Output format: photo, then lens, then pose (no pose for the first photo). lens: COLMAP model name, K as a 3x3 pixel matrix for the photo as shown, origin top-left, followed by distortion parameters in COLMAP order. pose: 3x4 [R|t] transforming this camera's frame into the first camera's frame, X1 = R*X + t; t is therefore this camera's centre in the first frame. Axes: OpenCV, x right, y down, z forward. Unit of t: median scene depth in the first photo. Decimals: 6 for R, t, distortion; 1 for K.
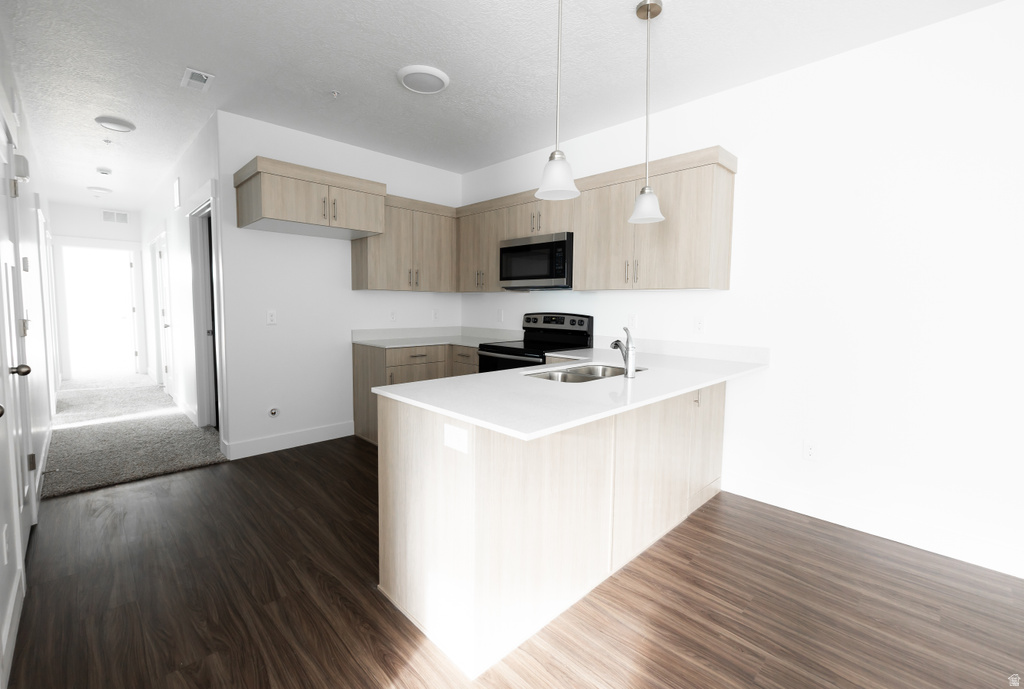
lens RADIAL K [[441.7, 0, 511.6], [0, 441.7, 339.6], [0, 0, 1]] dist [-0.000909, -0.000108]
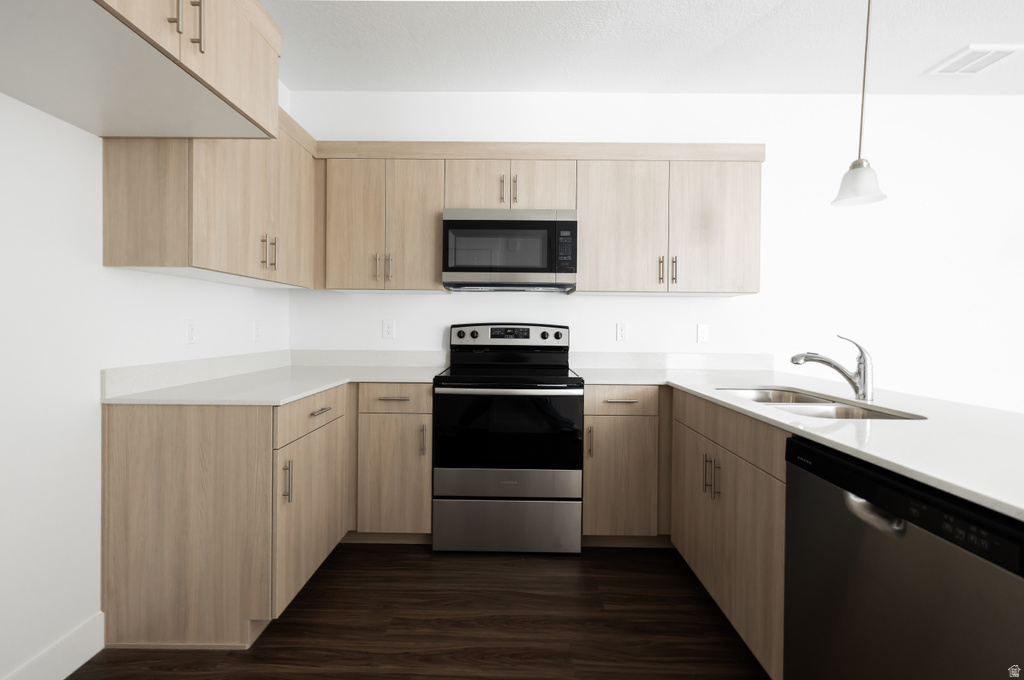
lens RADIAL K [[435.3, 0, 511.0], [0, 435.3, 331.0], [0, 0, 1]] dist [0.001060, 0.000229]
pose [[0.703154, -0.015072, 0.710878, -0.449360], [0.056614, 0.997788, -0.034844, -0.026090], [-0.708780, 0.064747, 0.702452, 0.570669]]
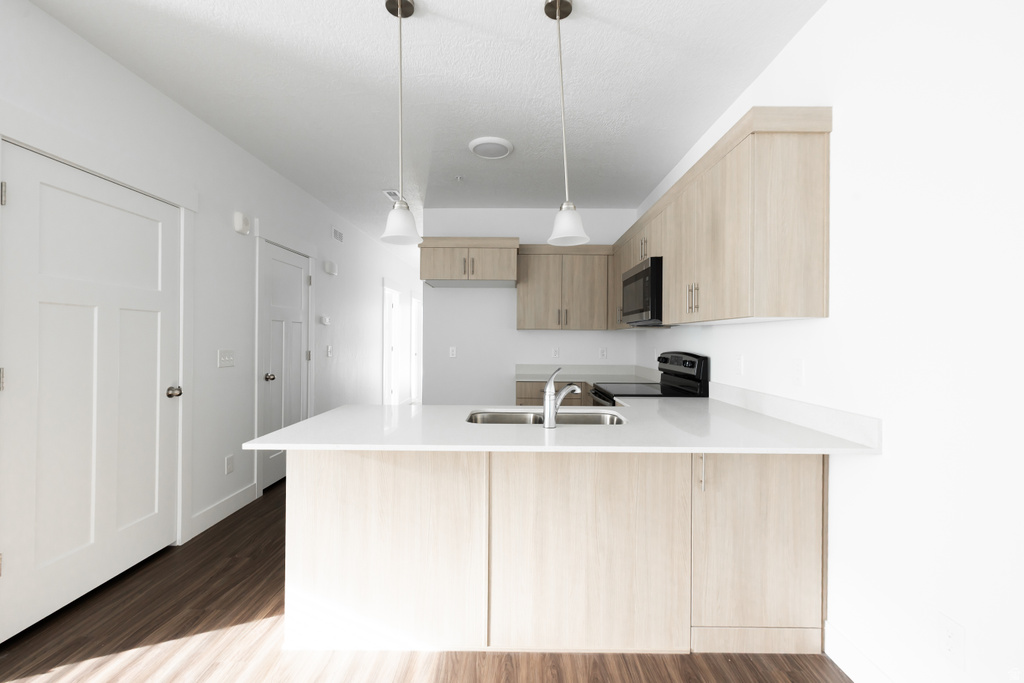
lens RADIAL K [[435.4, 0, 512.0], [0, 435.4, 341.5], [0, 0, 1]] dist [-0.000418, -0.000012]
pose [[0.704780, -0.004251, -0.709413, 0.515648], [-0.054625, 0.996688, -0.060240, -0.015320], [0.707320, 0.081208, 0.702213, 0.226014]]
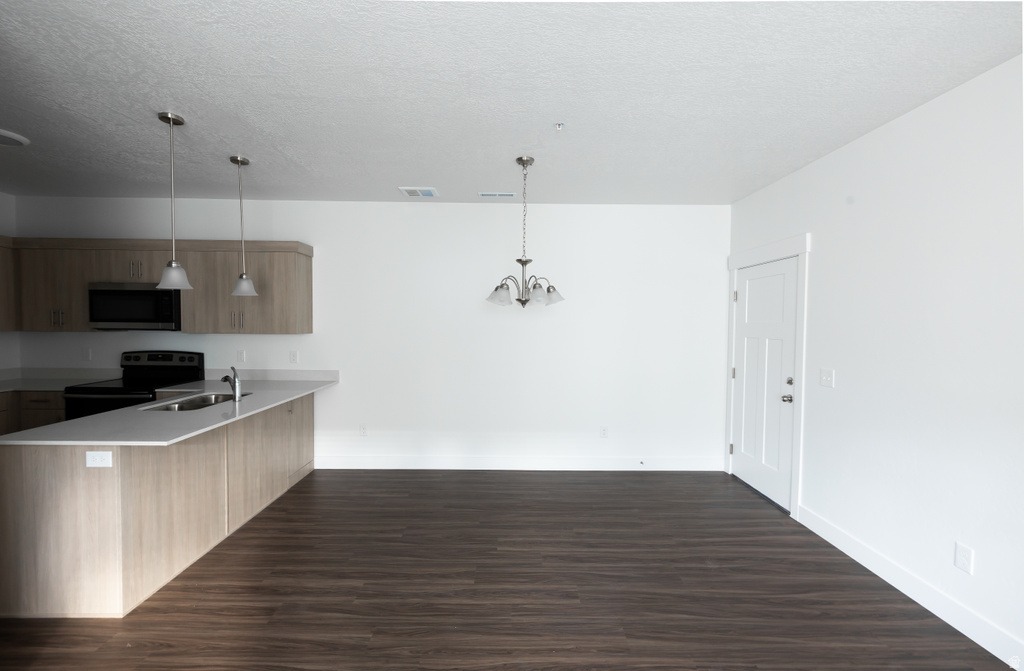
lens RADIAL K [[441.6, 0, 512.0], [0, 441.6, 335.5], [0, 0, 1]] dist [0.004513, 0.000296]
pose [[0.696957, -0.029647, 0.716500, -0.092187], [0.056763, 0.998291, -0.013908, -0.038015], [-0.714863, 0.050364, 0.697448, -0.443229]]
